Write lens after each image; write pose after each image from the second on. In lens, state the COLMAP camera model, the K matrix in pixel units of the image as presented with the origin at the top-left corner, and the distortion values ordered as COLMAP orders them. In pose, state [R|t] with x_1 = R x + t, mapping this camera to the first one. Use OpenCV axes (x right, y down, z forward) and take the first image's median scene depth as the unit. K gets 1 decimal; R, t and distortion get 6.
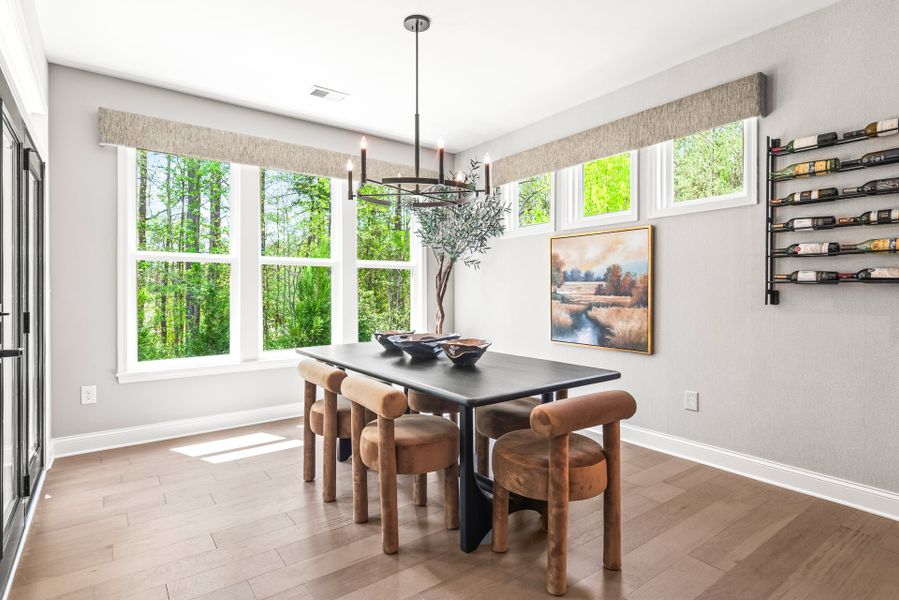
lens RADIAL K [[465.2, 0, 441.5], [0, 465.2, 288.7], [0, 0, 1]] dist [0.006217, -0.003391]
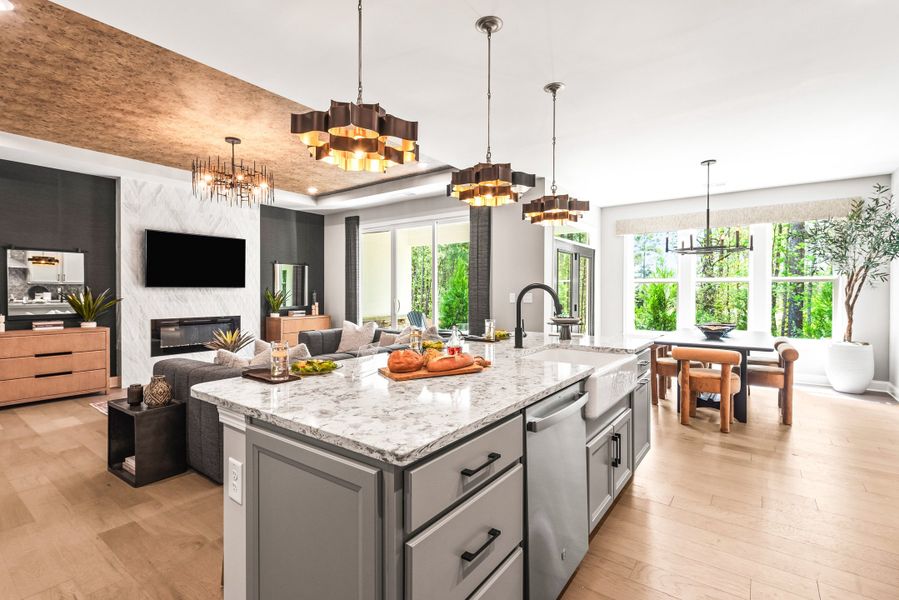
lens RADIAL K [[420.6, 0, 444.8], [0, 420.6, 296.0], [0, 0, 1]] dist [0.010328, -0.004057]
pose [[0.286920, 0.007189, -0.957928, 1.276252], [0.005098, 0.999946, 0.009032, -0.035178], [0.957941, -0.007475, 0.286868, -0.537793]]
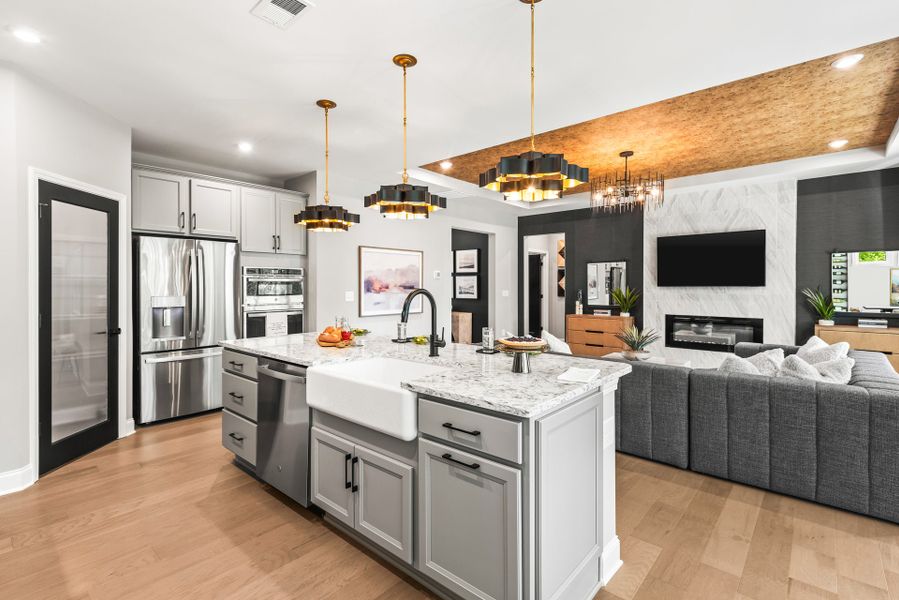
lens RADIAL K [[420.6, 0, 442.7], [0, 420.6, 288.1], [0, 0, 1]] dist [0.010328, -0.004057]
pose [[-0.980255, -0.003556, -0.197708, 0.595130], [-0.003481, 0.999994, -0.000725, -0.052221], [0.197709, -0.000022, -0.980261, 0.742149]]
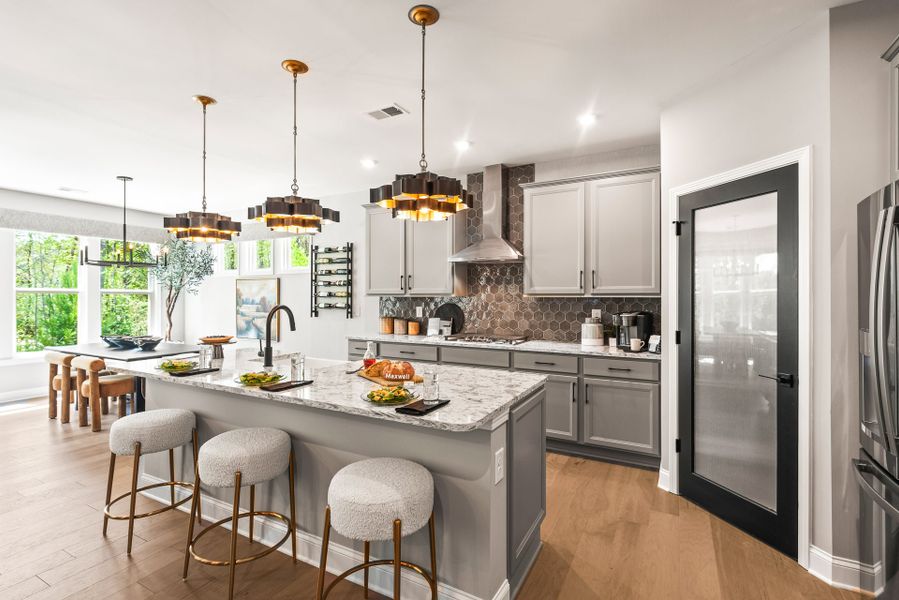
lens RADIAL K [[417.9, 0, 449.8], [0, 417.9, 296.8], [0, 0, 1]] dist [0.008433, -0.005598]
pose [[0.903445, 0.001395, 0.428701, 0.417782], [-0.002830, 0.999992, 0.002709, -0.073074], [-0.428694, -0.003661, 0.903443, -1.152810]]
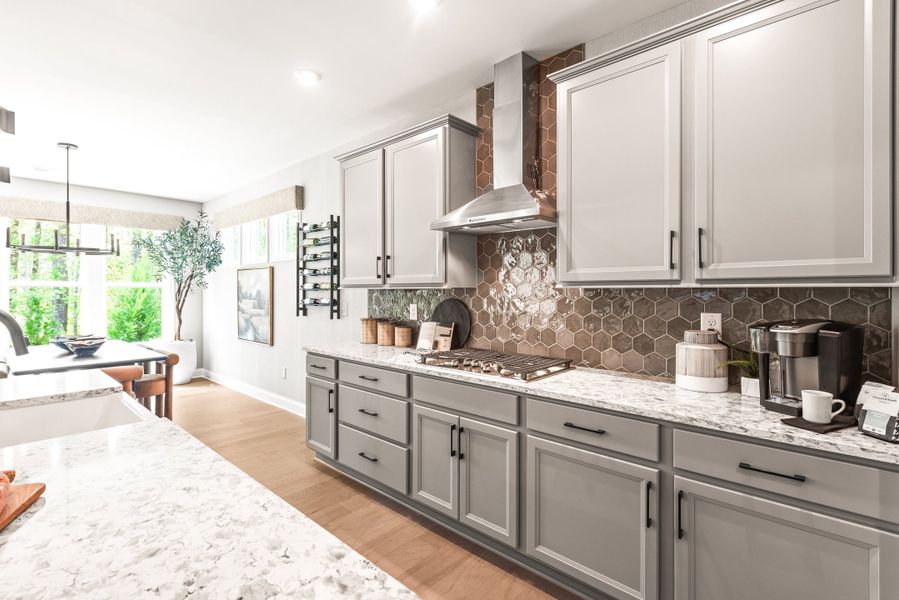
lens RADIAL K [[420.6, 0, 444.3], [0, 420.6, 291.4], [0, 0, 1]] dist [0.010328, -0.004057]
pose [[0.981525, -0.001917, 0.191325, 0.919919], [0.000899, 0.999985, 0.005407, -0.067462], [-0.191332, -0.005136, 0.981512, -0.674092]]
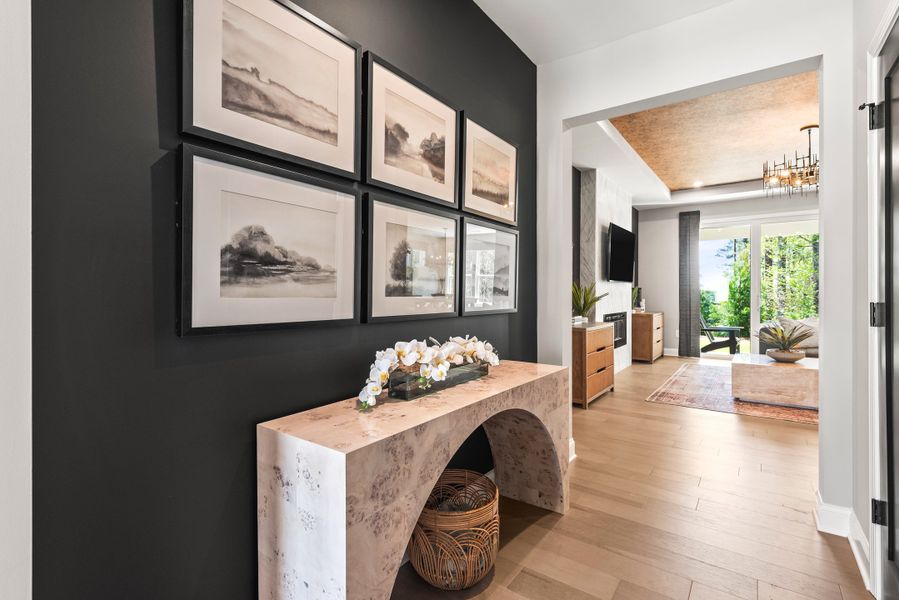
lens RADIAL K [[420.6, 0, 459.8], [0, 420.6, 287.2], [0, 0, 1]] dist [0.010328, -0.004057]
pose [[0.312550, -0.011727, -0.949829, 0.599513], [0.005420, 0.999930, -0.010562, -0.016371], [0.949886, -0.001847, 0.312592, -2.601942]]
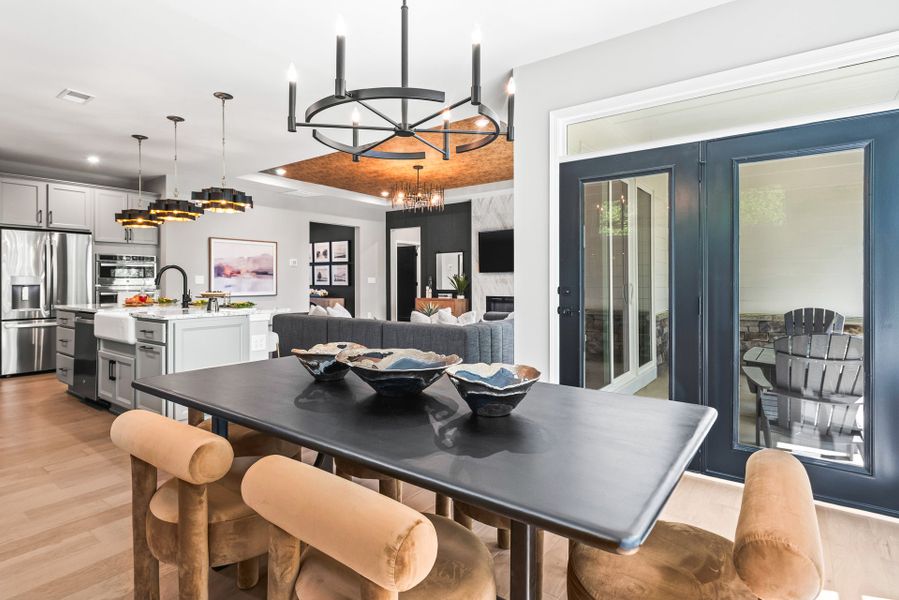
lens RADIAL K [[465.2, 0, 444.8], [0, 465.2, 280.6], [0, 0, 1]] dist [0.006217, -0.003391]
pose [[-0.959259, -0.003183, -0.282509, 0.058321], [-0.001428, 0.999978, -0.006418, 0.005710], [0.282523, -0.005753, -0.959243, 1.595666]]
